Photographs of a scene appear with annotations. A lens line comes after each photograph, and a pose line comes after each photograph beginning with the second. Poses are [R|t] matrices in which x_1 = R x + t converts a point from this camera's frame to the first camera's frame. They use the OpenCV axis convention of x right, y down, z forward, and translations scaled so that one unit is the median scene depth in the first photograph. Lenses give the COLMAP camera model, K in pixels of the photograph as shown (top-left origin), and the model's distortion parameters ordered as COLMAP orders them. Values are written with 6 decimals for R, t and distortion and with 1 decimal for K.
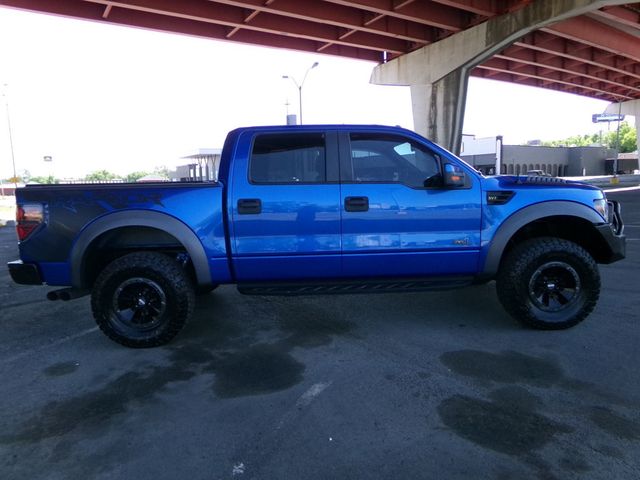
lens RADIAL K [[429.0, 0, 320.0], [0, 429.0, 240.0], [0, 0, 1]] dist [-0.023466, 0.032740]
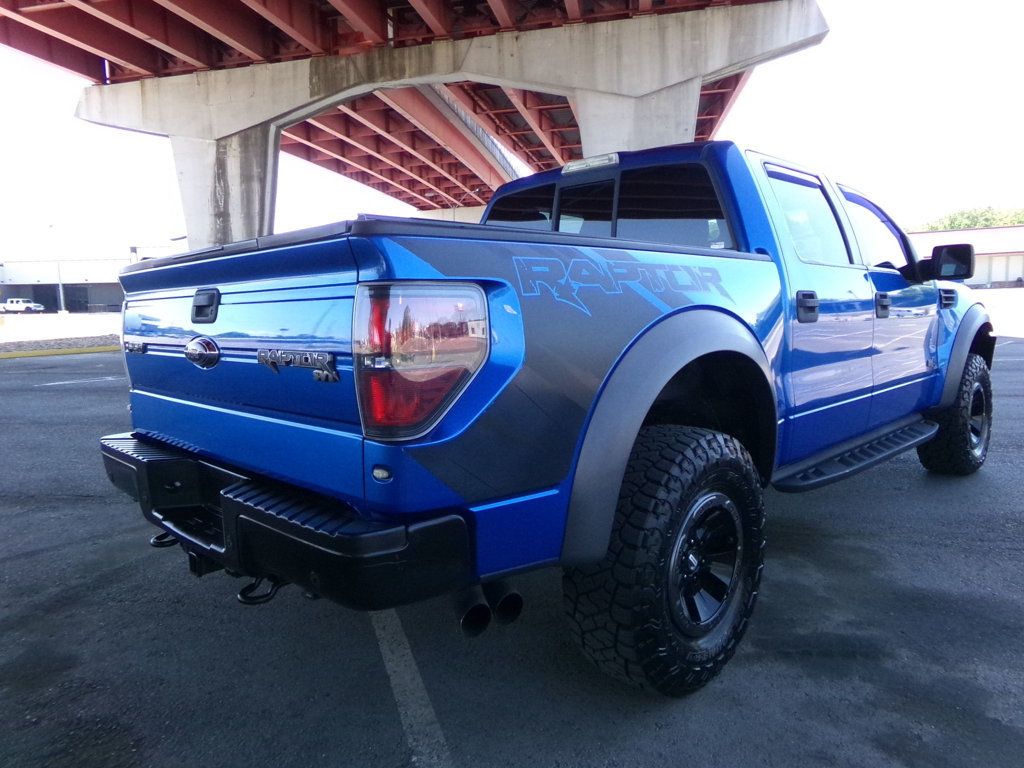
lens RADIAL K [[686.4, 0, 512.0], [0, 686.4, 384.0], [0, 0, 1]] dist [-0.023466, 0.032740]
pose [[0.717284, -0.057851, 0.694375, -0.117093], [0.083723, 0.996483, -0.003464, -0.001789], [-0.691733, 0.060620, 0.719605, 0.086686]]
